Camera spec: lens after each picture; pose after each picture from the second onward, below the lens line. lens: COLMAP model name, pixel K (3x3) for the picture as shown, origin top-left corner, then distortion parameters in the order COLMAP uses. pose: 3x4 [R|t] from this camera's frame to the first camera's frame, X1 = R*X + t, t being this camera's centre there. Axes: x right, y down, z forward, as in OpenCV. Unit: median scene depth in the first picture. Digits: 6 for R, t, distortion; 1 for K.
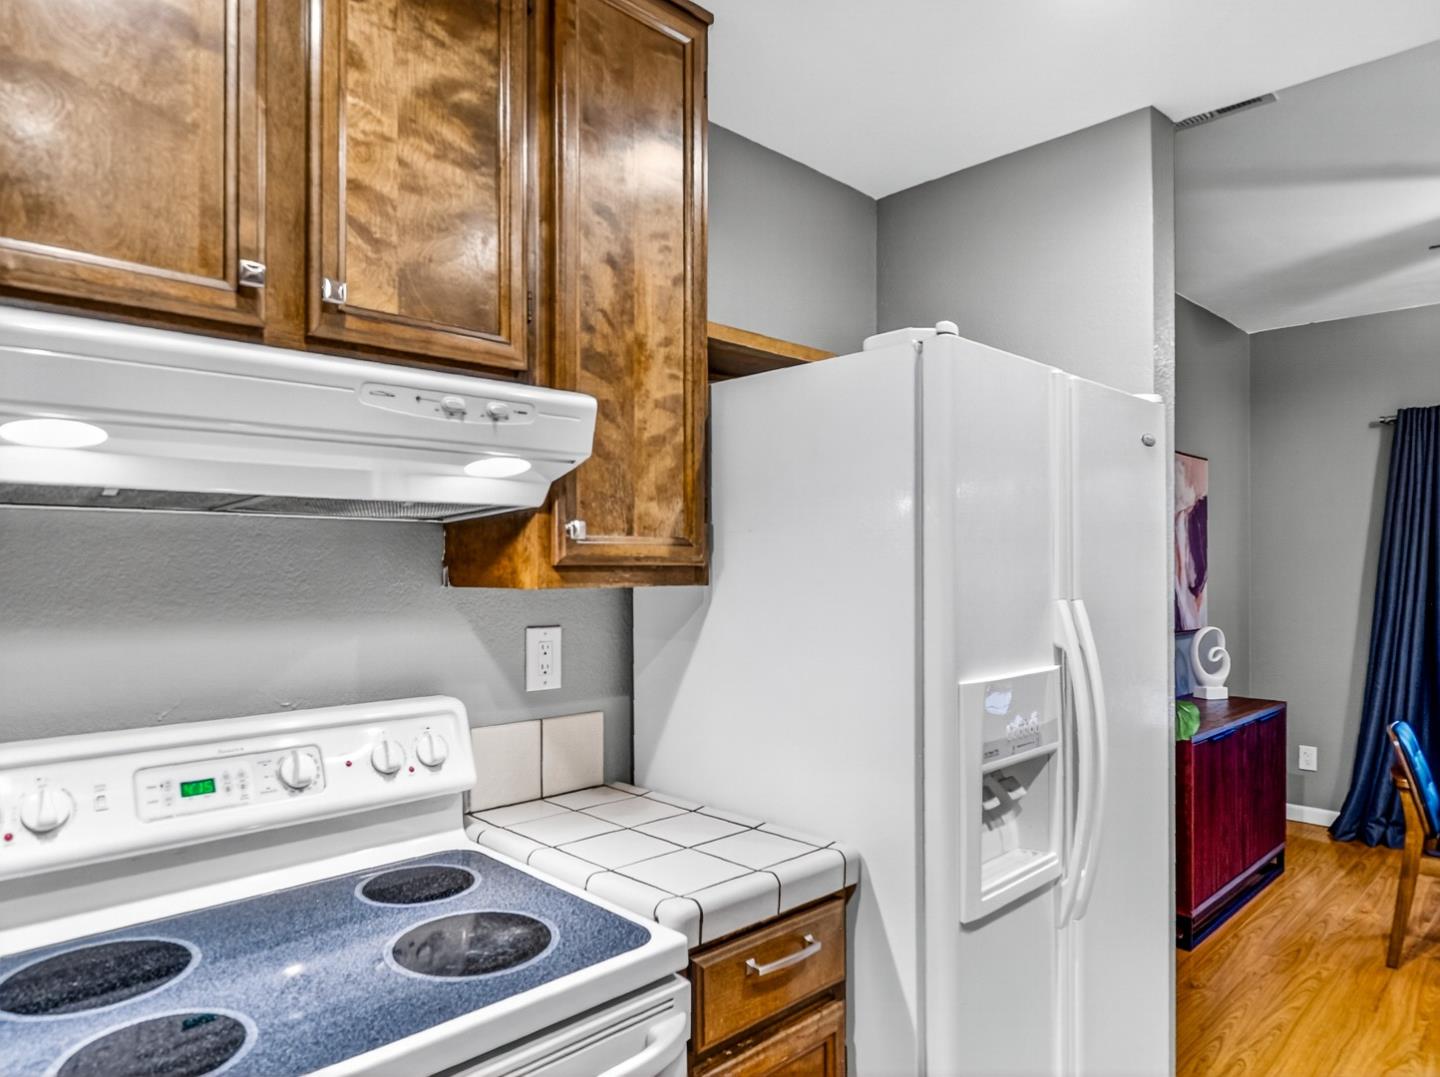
lens RADIAL K [[920.3, 0, 718.8], [0, 920.3, 545.8], [0, 0, 1]] dist [-0.003660, -0.000268]
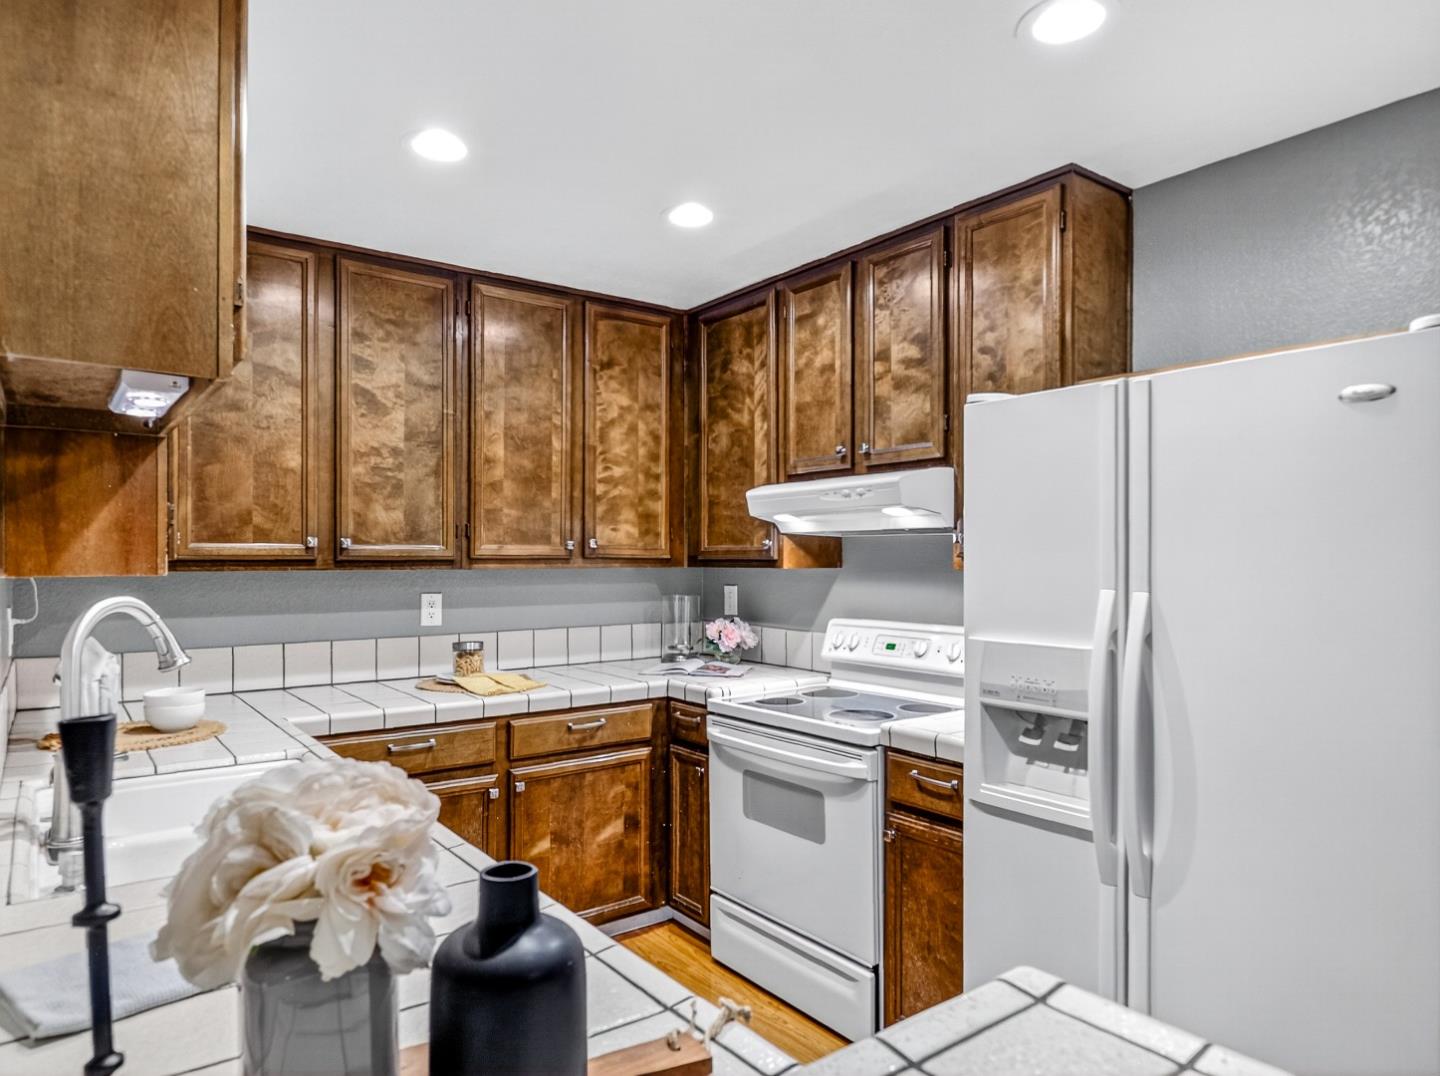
lens RADIAL K [[902.4, 0, 729.0], [0, 902.4, 563.4], [0, 0, 1]] dist [-0.001938, -0.012625]
pose [[-0.123087, 0.008523, -0.992359, 1.854313], [0.019482, 0.999791, 0.006170, 0.013908], [0.992205, -0.018574, -0.123227, 0.845406]]
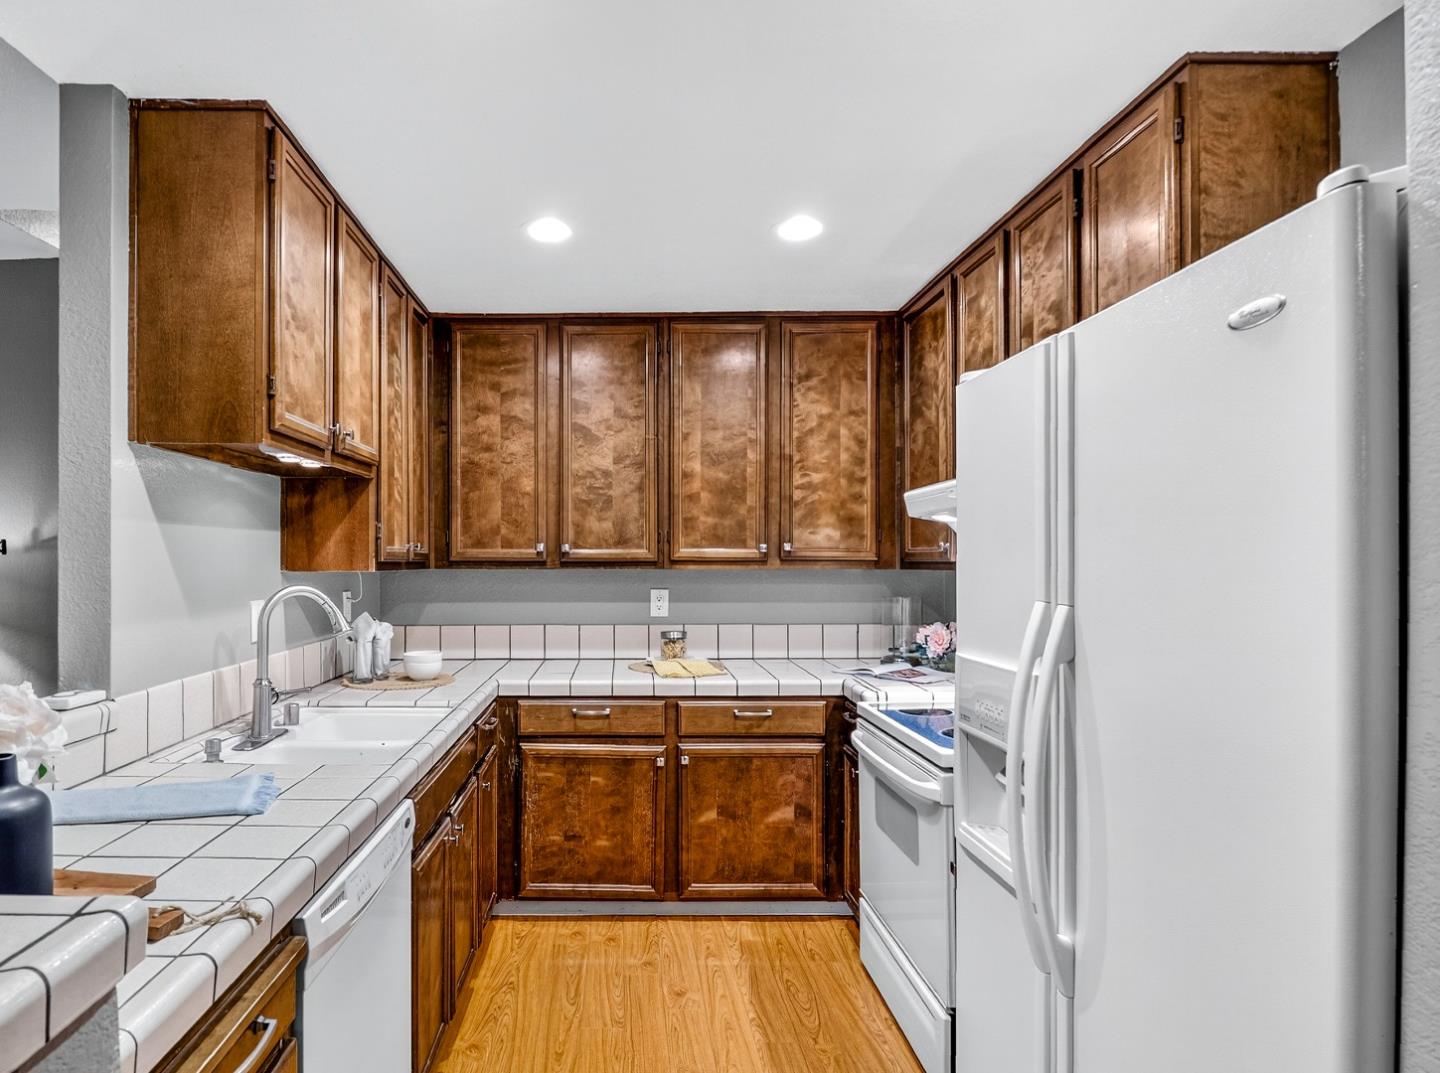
lens RADIAL K [[829.9, 0, 610.9], [0, 829.9, 561.4], [0, 0, 1]] dist [-0.010727, -0.003284]
pose [[-0.702682, 0.005031, -0.711486, 1.519703], [0.015437, 0.999847, -0.008176, 0.023821], [0.711336, -0.016728, -0.702653, 1.555888]]
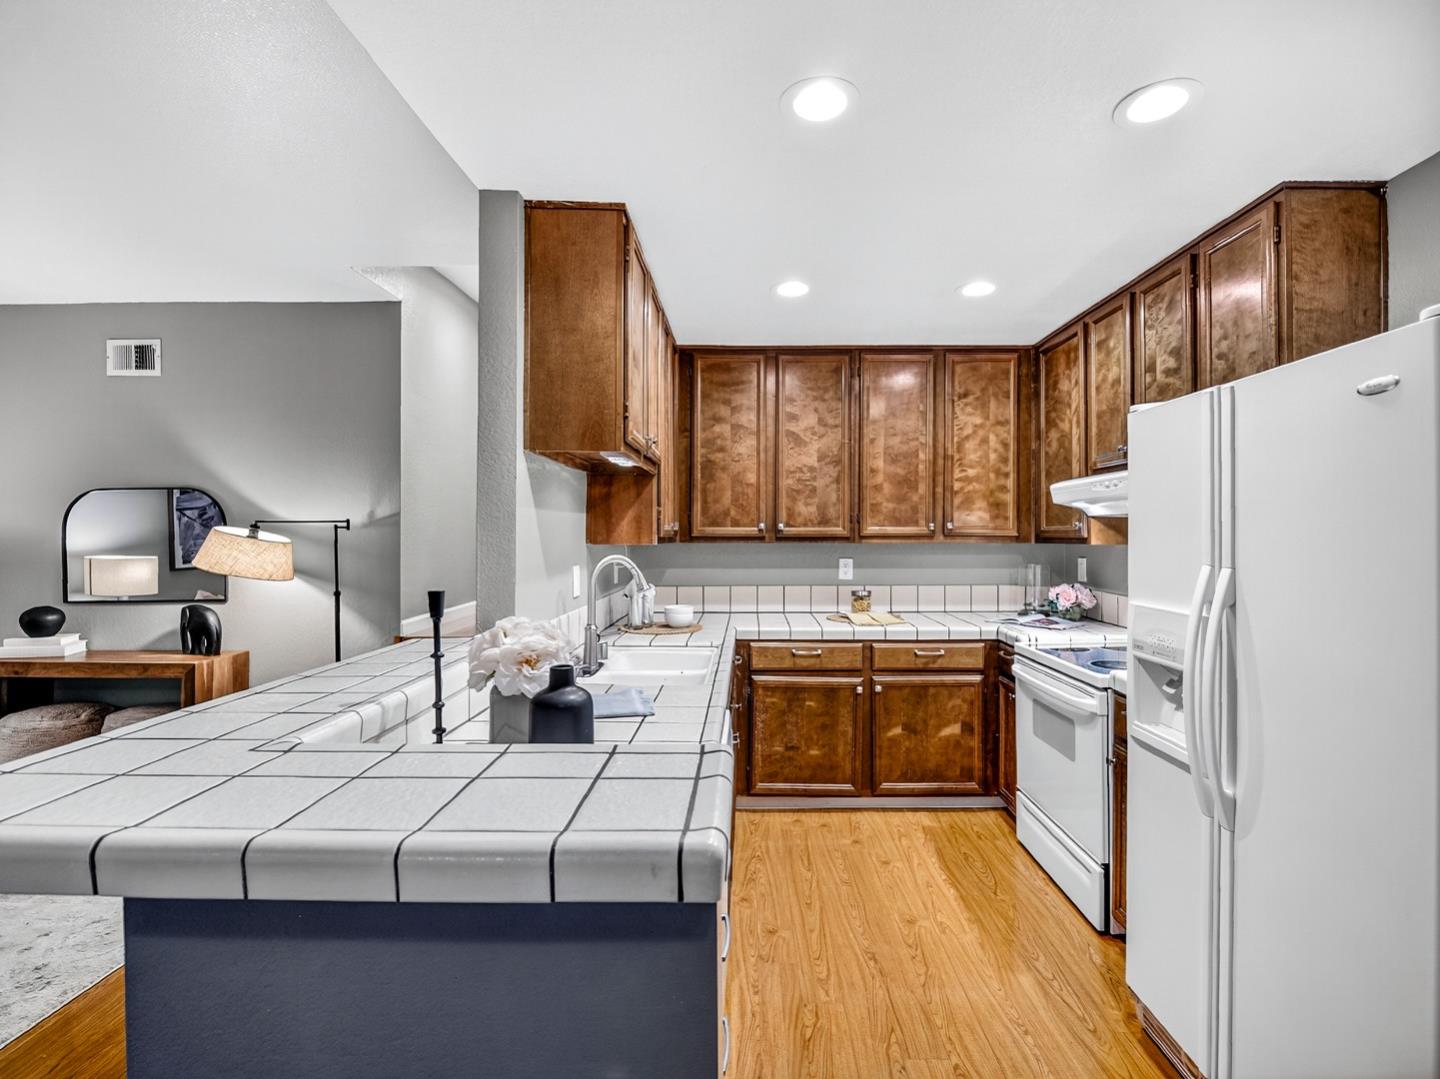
lens RADIAL K [[690.3, 0, 751.3], [0, 690.3, 531.6], [0, 0, 1]] dist [-0.014482, -0.004113]
pose [[-0.691491, -0.000427, -0.722385, 1.878042], [0.014236, 0.999798, -0.014218, 0.018427], [0.722245, -0.020116, -0.691345, 1.484599]]
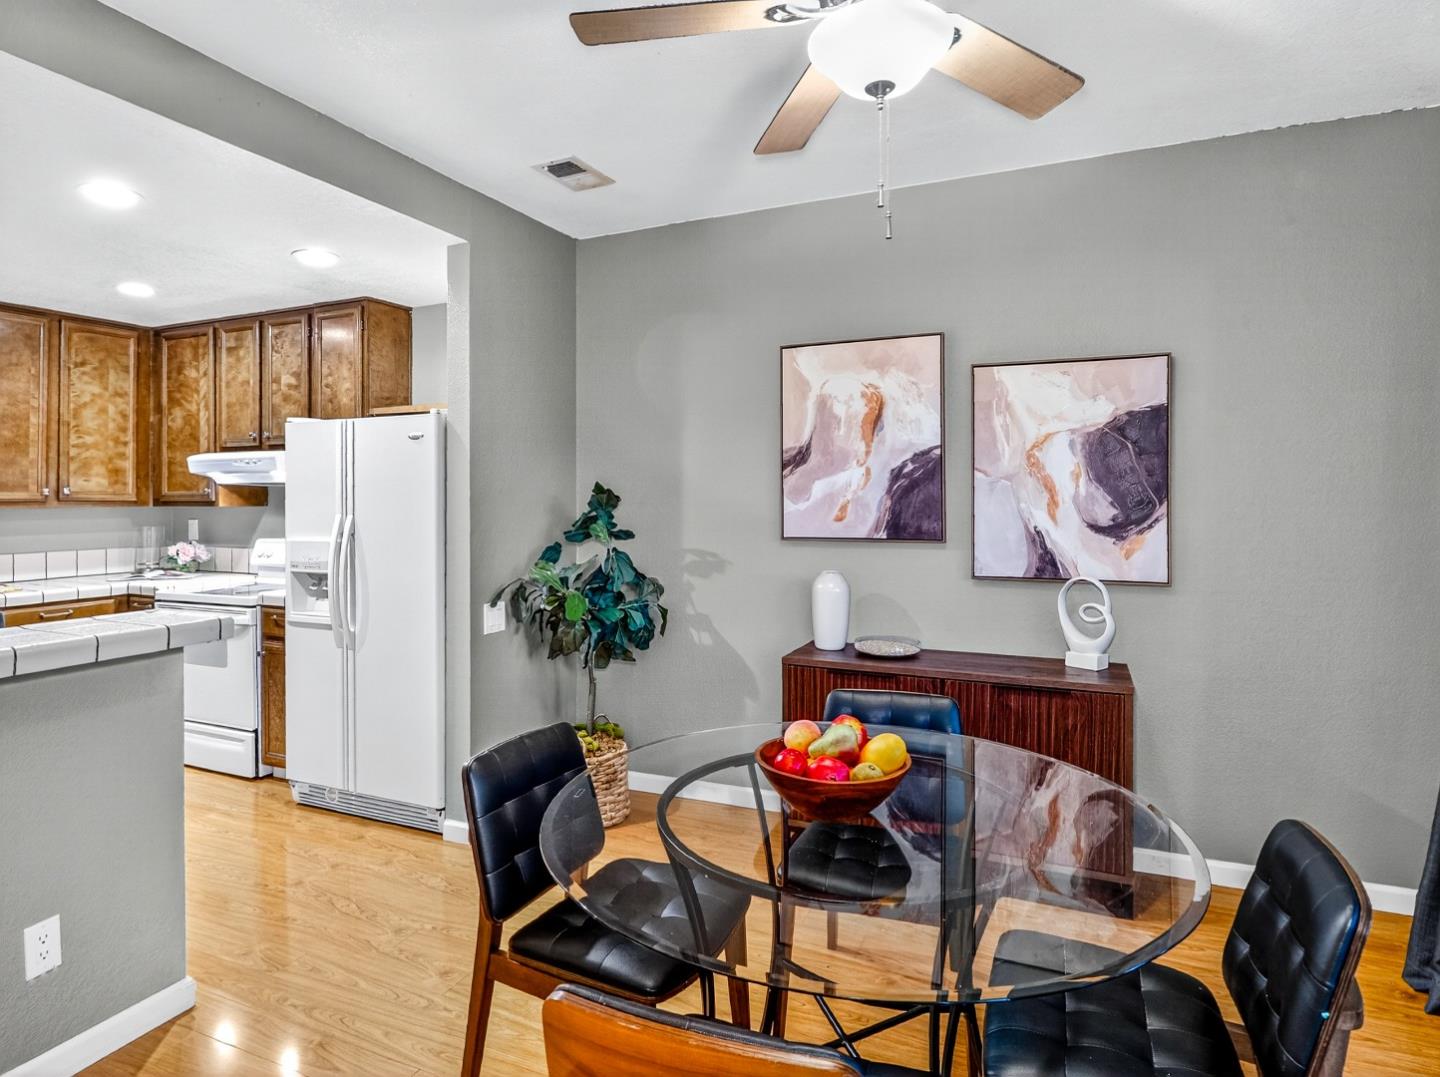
lens RADIAL K [[794.5, 0, 705.8], [0, 794.5, 489.1], [0, 0, 1]] dist [-0.004733, -0.000089]
pose [[0.359007, -0.007262, -0.933306, 3.299947], [0.020795, 0.999784, 0.000220, 0.013621], [0.933103, -0.019487, 0.359081, 1.420353]]
